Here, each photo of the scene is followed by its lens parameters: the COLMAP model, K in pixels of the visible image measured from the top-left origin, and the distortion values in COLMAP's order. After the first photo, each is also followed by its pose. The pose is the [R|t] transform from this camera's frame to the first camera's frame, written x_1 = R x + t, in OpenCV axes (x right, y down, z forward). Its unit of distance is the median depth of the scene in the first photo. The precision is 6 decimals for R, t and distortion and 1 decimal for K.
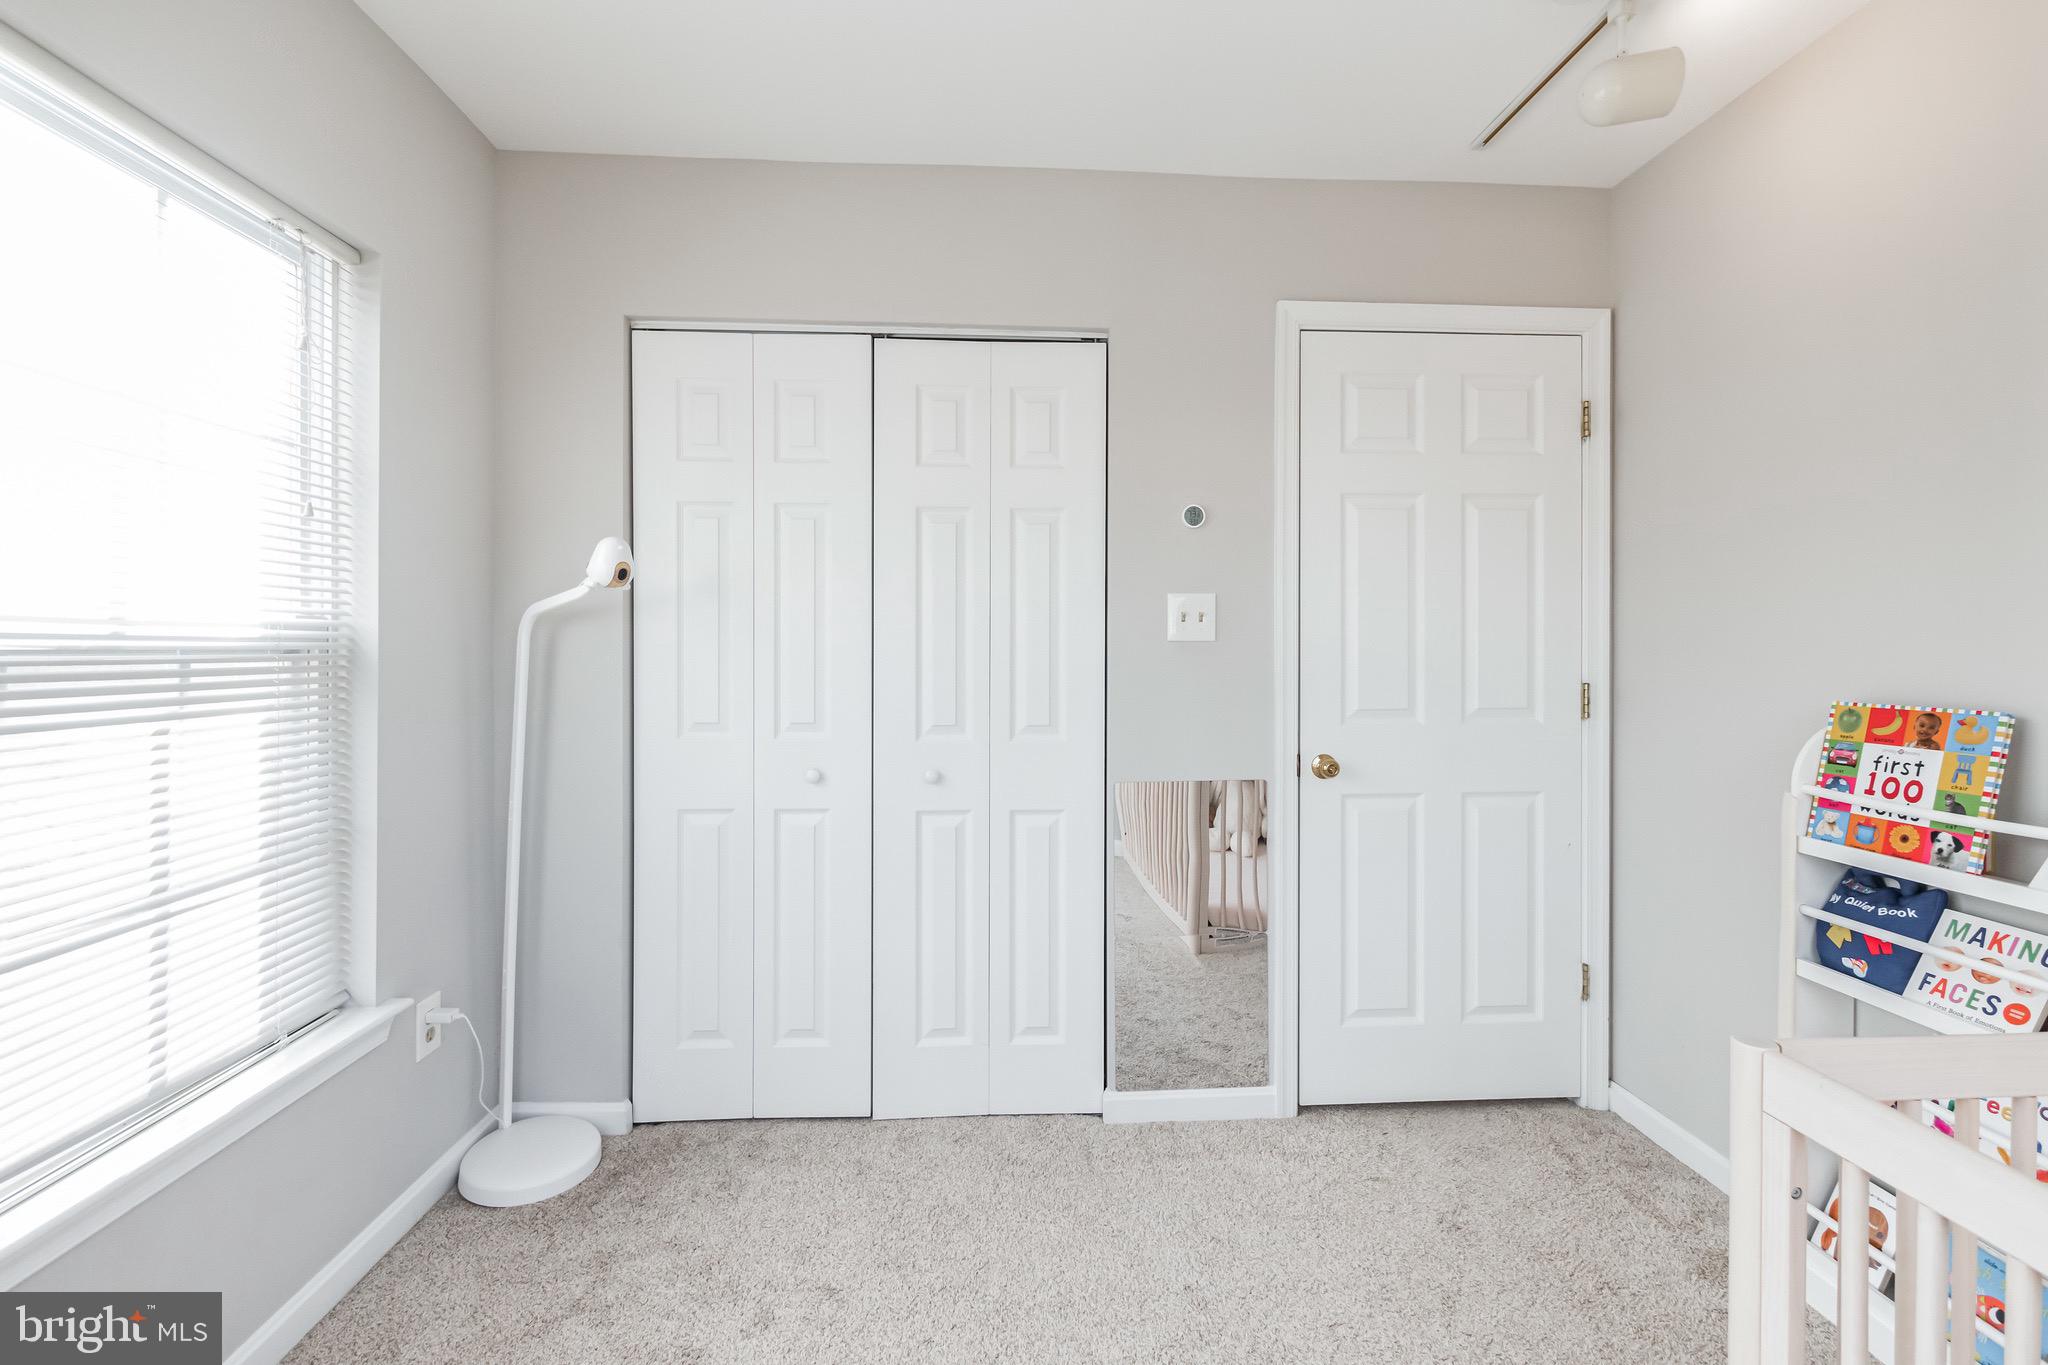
lens RADIAL K [[877.8, 0, 1024.0], [0, 877.8, 682.5], [0, 0, 1]] dist [-0.000542, 0.000226]
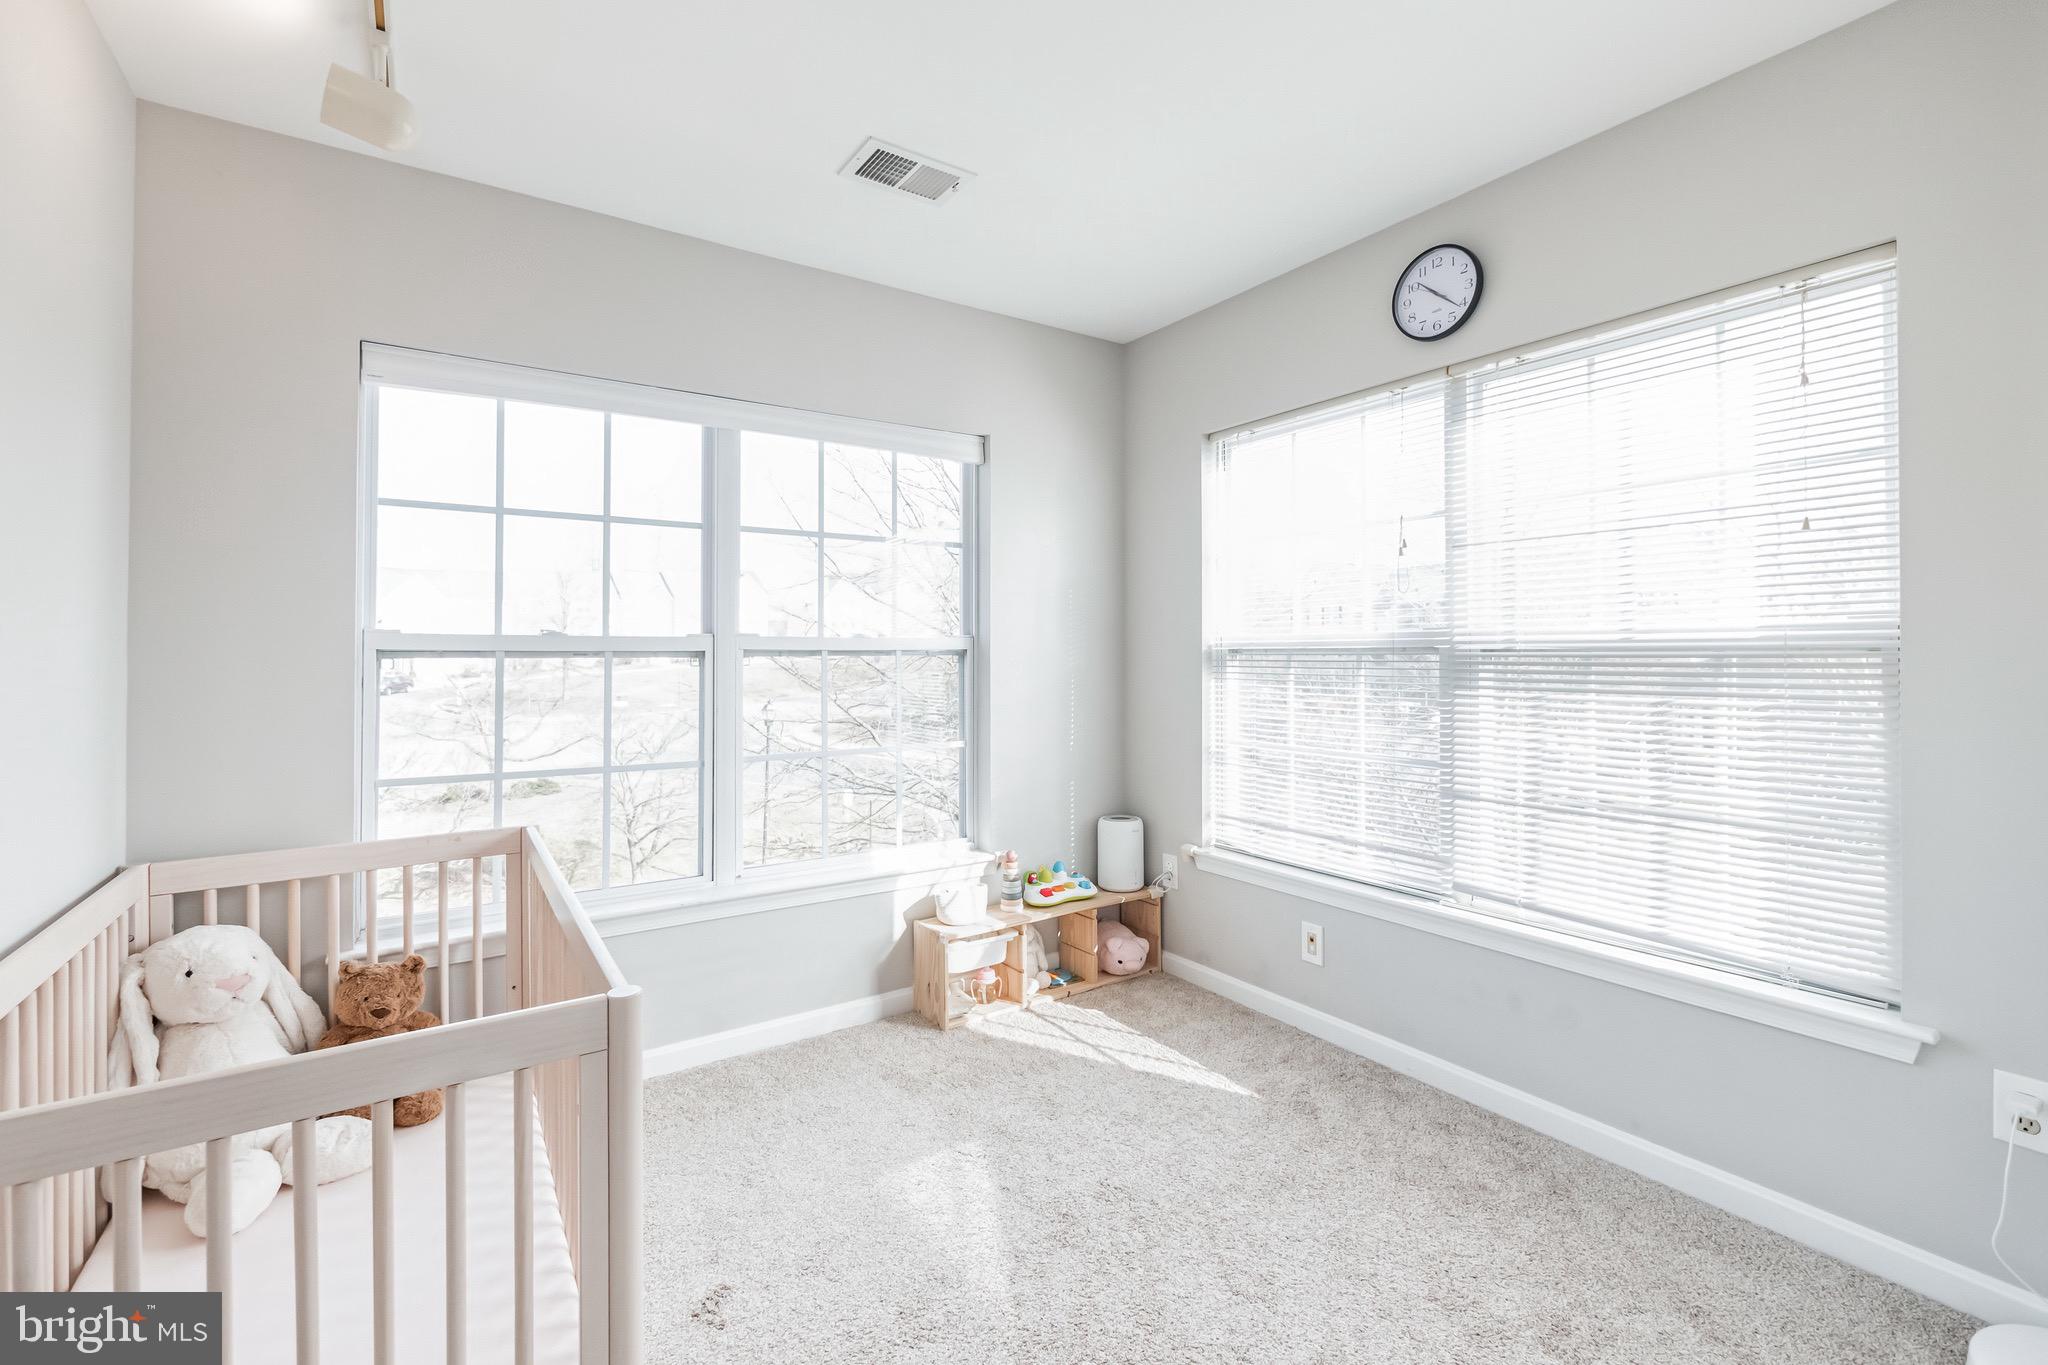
lens RADIAL K [[877.8, 0, 1024.0], [0, 877.8, 682.5], [0, 0, 1]] dist [-0.000542, 0.000226]
pose [[-0.856806, 0.009519, -0.515551, 0.647378], [-0.010931, 0.999270, 0.036617, -0.019915], [0.515523, 0.037009, -0.856076, 1.519413]]
